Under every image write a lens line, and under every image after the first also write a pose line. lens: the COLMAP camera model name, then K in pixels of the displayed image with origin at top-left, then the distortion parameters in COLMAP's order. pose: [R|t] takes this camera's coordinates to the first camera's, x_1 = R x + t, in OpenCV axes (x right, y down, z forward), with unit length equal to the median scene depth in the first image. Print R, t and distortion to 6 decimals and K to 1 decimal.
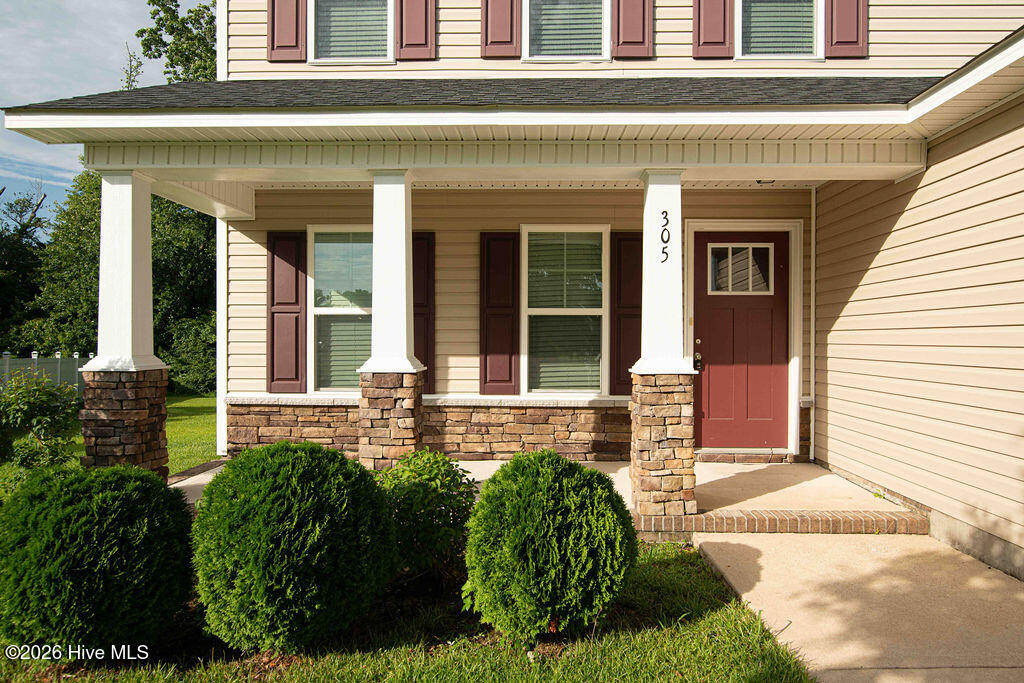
lens RADIAL K [[486.4, 0, 532.6], [0, 486.4, 337.6], [0, 0, 1]] dist [0.008945, -0.000192]
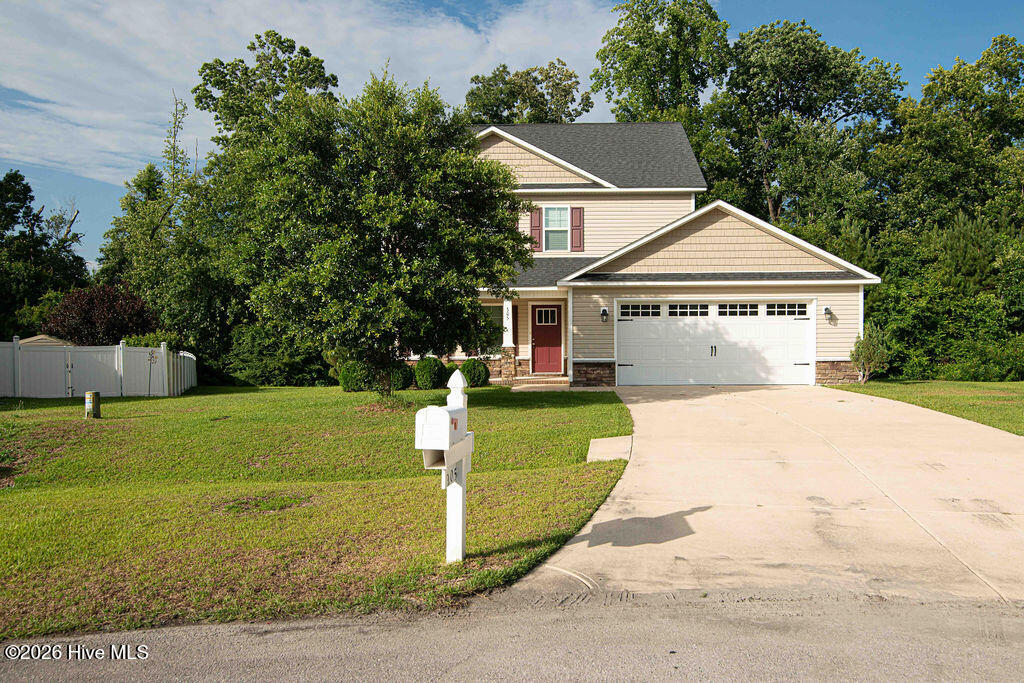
lens RADIAL K [[463.2, 0, 530.3], [0, 463.2, 341.1], [0, 0, 1]] dist [0.010135, -0.000753]
pose [[0.999975, -0.006817, 0.001906, 0.313676], [0.006810, 0.999970, 0.003656, 0.007582], [-0.001931, -0.003643, 0.999992, -2.027939]]
